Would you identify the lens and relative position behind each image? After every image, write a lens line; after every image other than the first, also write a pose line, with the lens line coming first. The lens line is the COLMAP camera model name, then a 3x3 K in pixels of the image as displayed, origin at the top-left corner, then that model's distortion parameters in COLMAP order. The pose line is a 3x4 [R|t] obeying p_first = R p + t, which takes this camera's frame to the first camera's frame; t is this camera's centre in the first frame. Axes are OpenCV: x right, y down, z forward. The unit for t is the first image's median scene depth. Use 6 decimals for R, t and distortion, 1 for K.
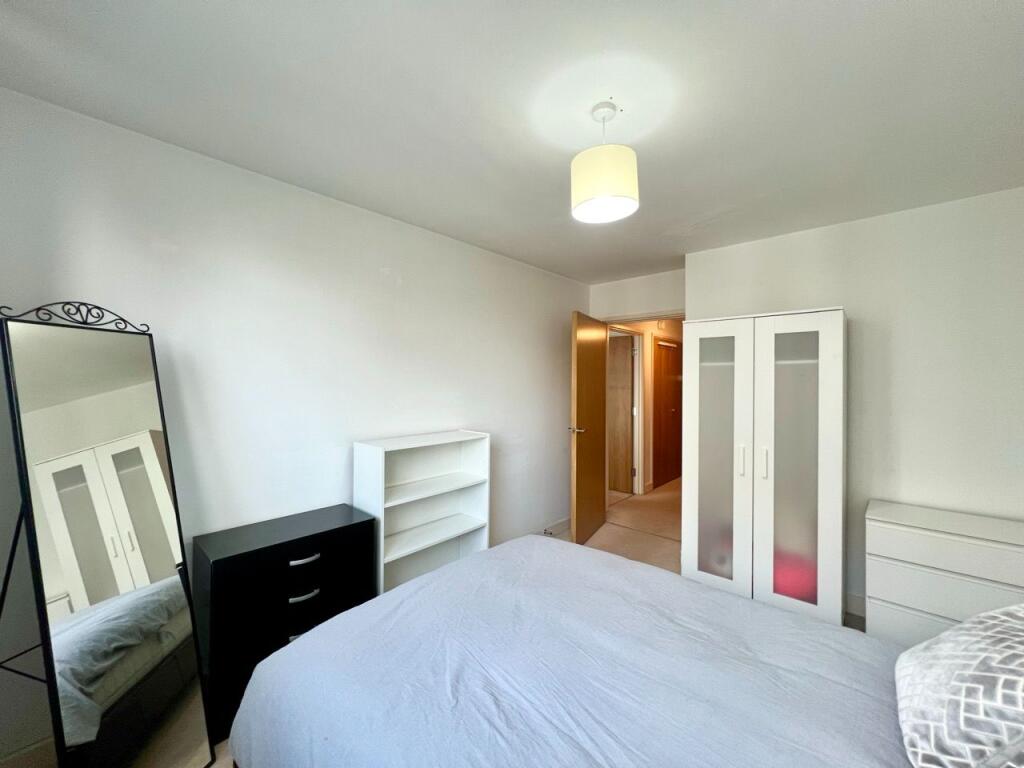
lens RADIAL K [[407.7, 0, 512.0], [0, 407.7, 384.0], [0, 0, 1]] dist [-0.001797, 0.000297]
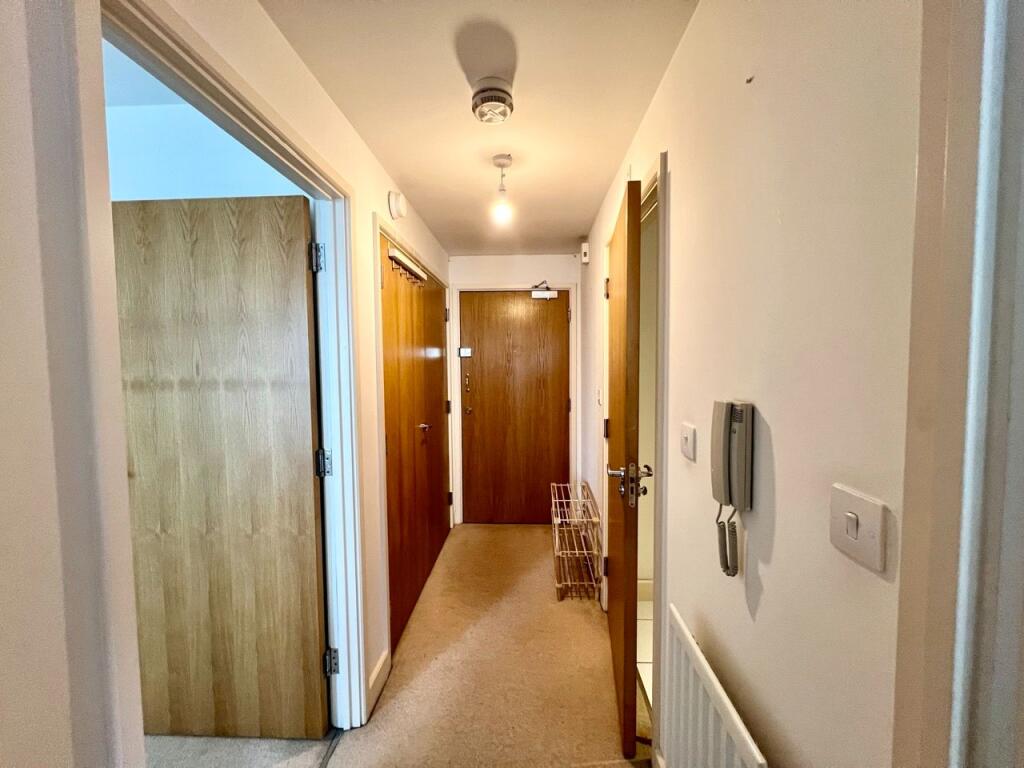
lens RADIAL K [[407.7, 0, 512.0], [0, 407.7, 384.0], [0, 0, 1]] dist [-0.001797, 0.000297]
pose [[0.767135, -0.047219, 0.639745, 0.452757], [0.014591, 0.998314, 0.056189, -0.009608], [-0.641320, -0.033770, 0.766530, 1.435636]]
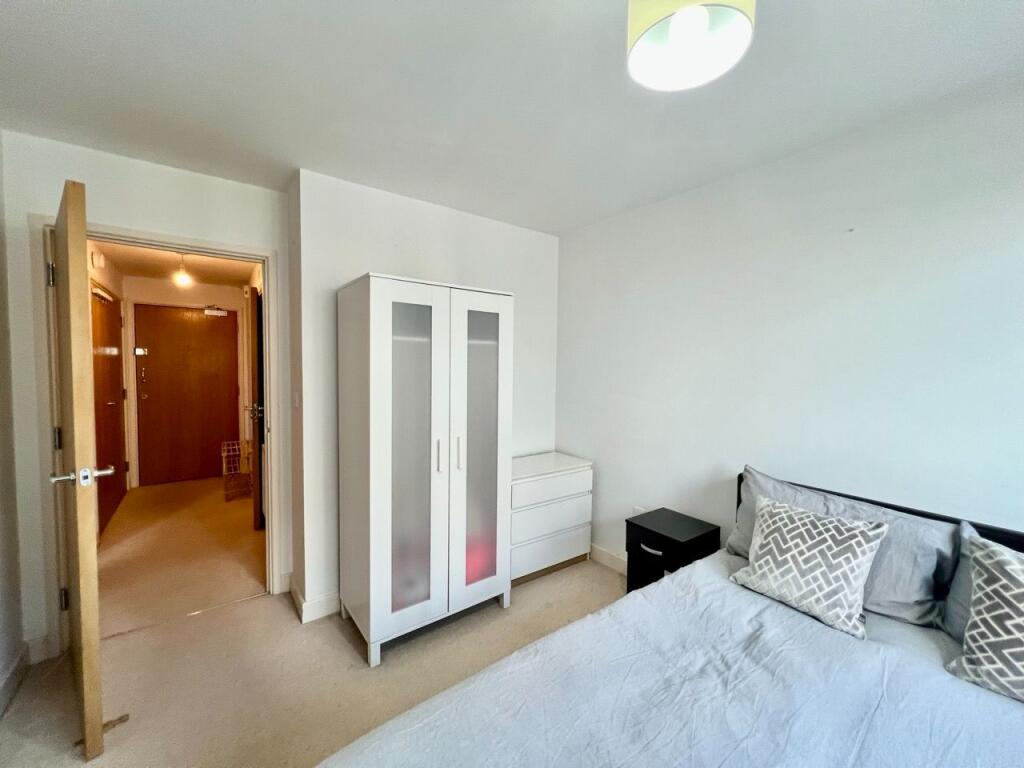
lens RADIAL K [[407.7, 0, 512.0], [0, 407.7, 384.0], [0, 0, 1]] dist [-0.001797, 0.000297]
pose [[0.193103, -0.048822, 0.979963, -0.221338], [-0.008023, 0.998649, 0.051334, -0.004242], [-0.981146, -0.017775, 0.192451, 0.659810]]
